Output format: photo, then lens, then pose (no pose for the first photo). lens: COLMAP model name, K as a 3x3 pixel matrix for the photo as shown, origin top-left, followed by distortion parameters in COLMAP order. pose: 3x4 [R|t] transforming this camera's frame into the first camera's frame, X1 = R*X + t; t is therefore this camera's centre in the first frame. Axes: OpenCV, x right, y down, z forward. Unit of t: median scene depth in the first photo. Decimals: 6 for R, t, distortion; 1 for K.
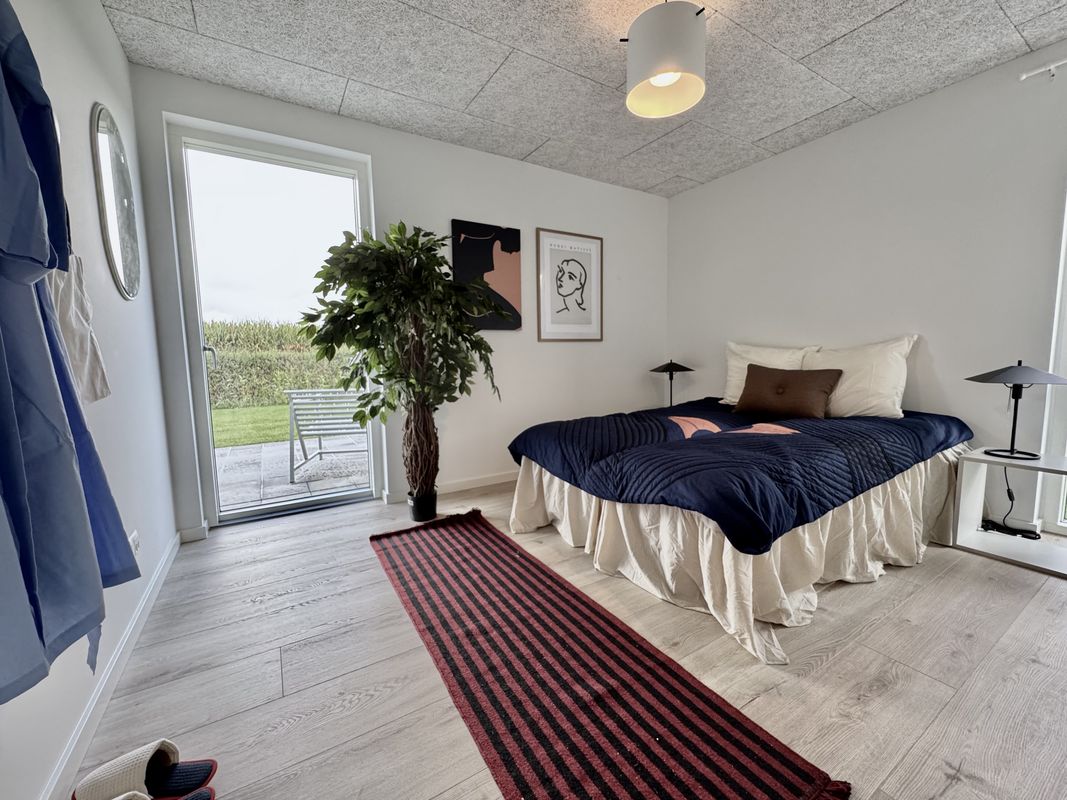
lens RADIAL K [[430.3, 0, 531.6], [0, 430.3, 399.4], [0, 0, 1]] dist [-0.001700, 0.000094]
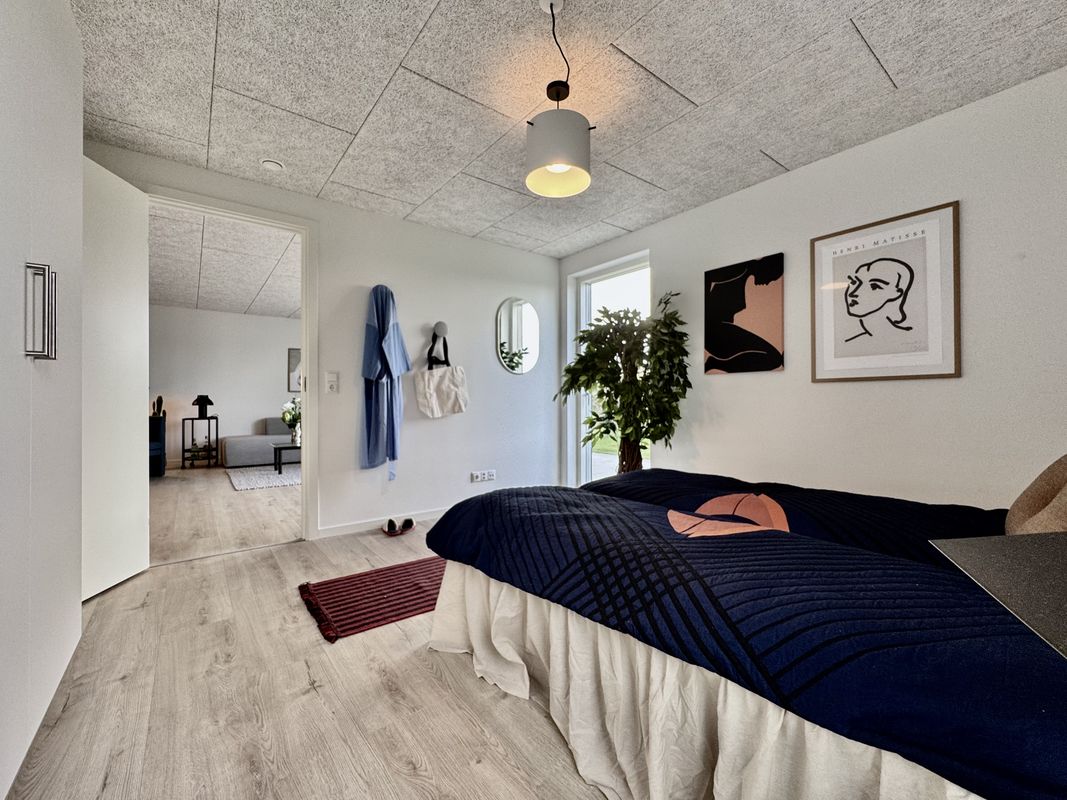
lens RADIAL K [[434.4, 0, 531.2], [0, 434.4, 400.1], [0, 0, 1]] dist [0.000443, 0.000118]
pose [[0.114458, 0.017092, -0.993281, 0.798107], [-0.102565, 0.994712, 0.005298, -0.061964], [0.988119, 0.101269, 0.115606, 0.459382]]
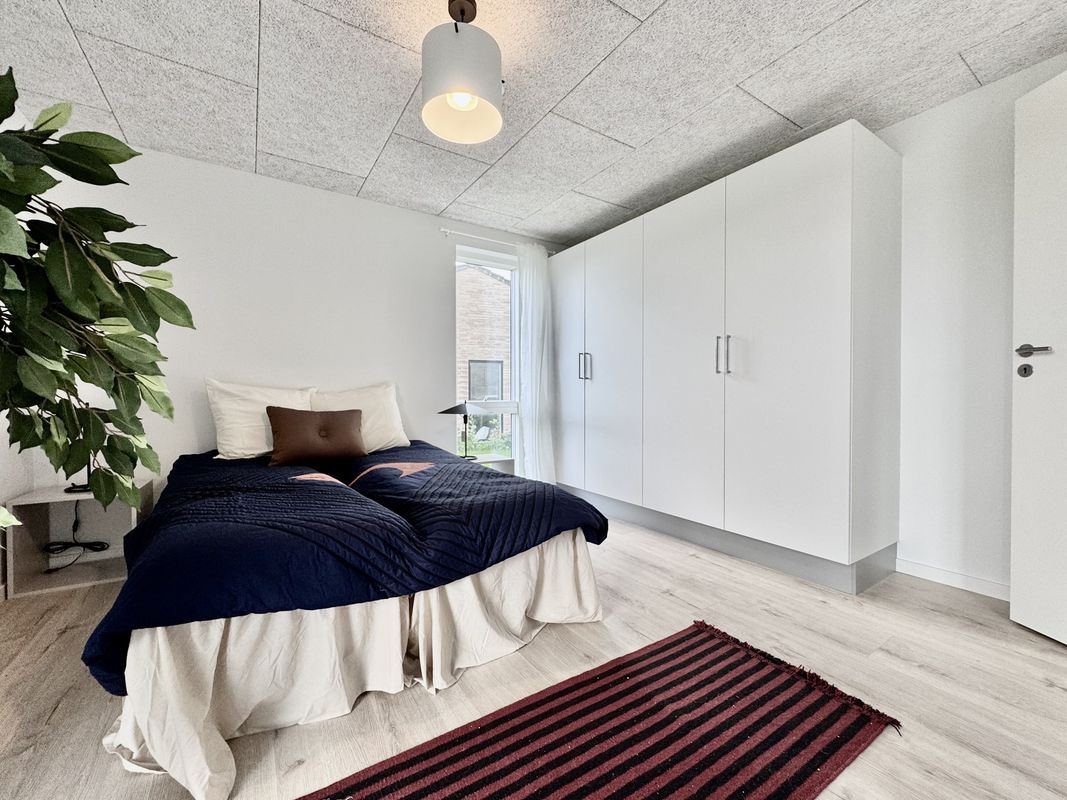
lens RADIAL K [[430.3, 0, 531.6], [0, 430.3, 399.4], [0, 0, 1]] dist [-0.001700, 0.000094]
pose [[-0.017032, 0.014707, 0.999747, -0.340498], [0.103767, 0.994518, -0.012862, -0.031827], [-0.994456, 0.103522, -0.018465, 0.499471]]
